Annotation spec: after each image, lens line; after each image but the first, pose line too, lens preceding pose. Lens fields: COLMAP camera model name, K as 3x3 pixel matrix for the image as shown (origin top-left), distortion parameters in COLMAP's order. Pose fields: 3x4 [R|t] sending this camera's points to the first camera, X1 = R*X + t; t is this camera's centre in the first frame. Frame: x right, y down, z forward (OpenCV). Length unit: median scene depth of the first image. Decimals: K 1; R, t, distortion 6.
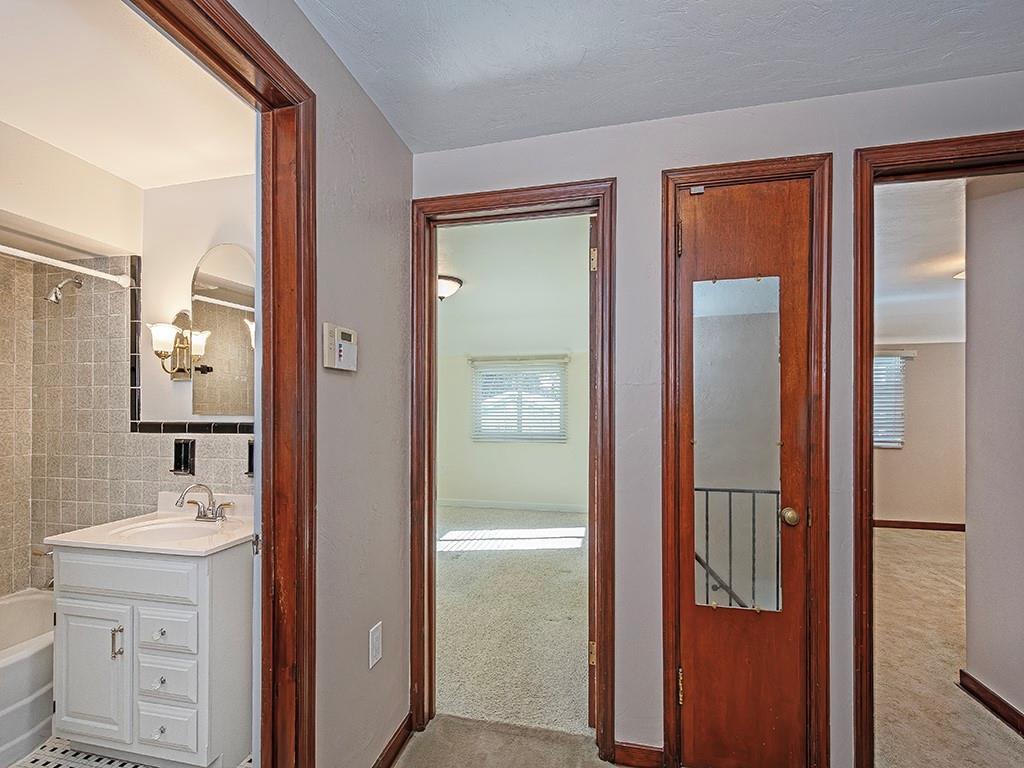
lens RADIAL K [[447.1, 0, 514.8], [0, 447.1, 402.5], [0, 0, 1]] dist [-0.001099, -0.000619]
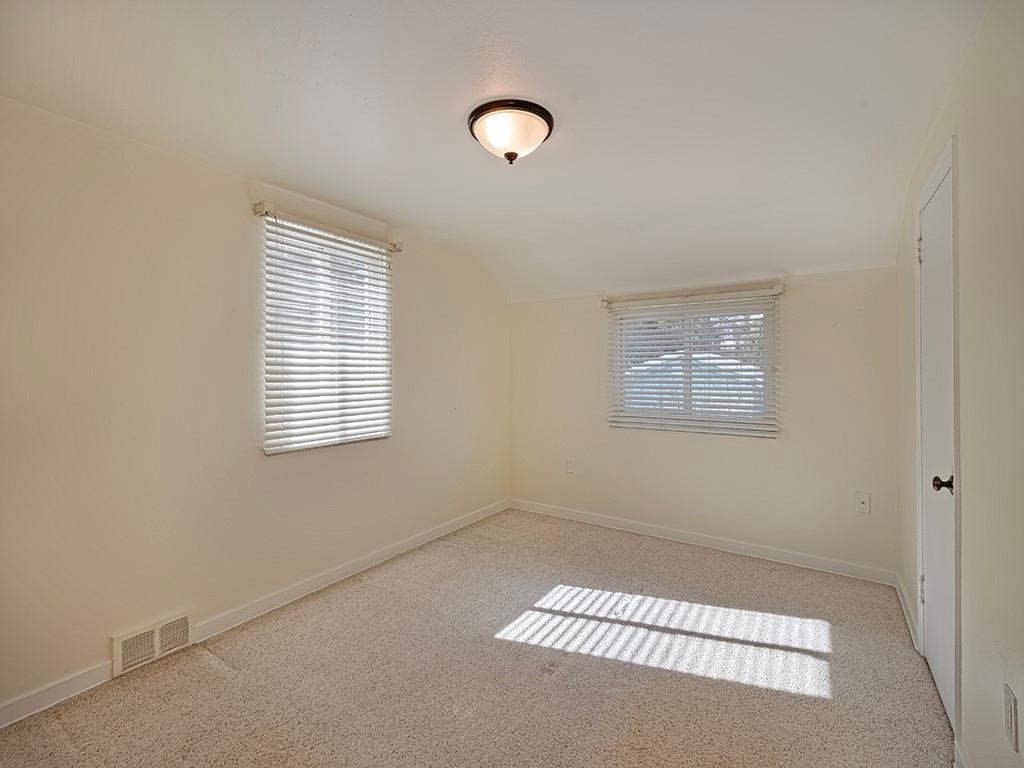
lens RADIAL K [[470.8, 0, 515.4], [0, 470.8, 373.0], [0, 0, 1]] dist [0.004362, -0.000031]
pose [[0.938380, -0.001244, -0.345604, 0.020837], [0.007150, 0.999849, 0.015814, -0.005860], [0.345532, -0.017311, 0.938247, 0.545326]]
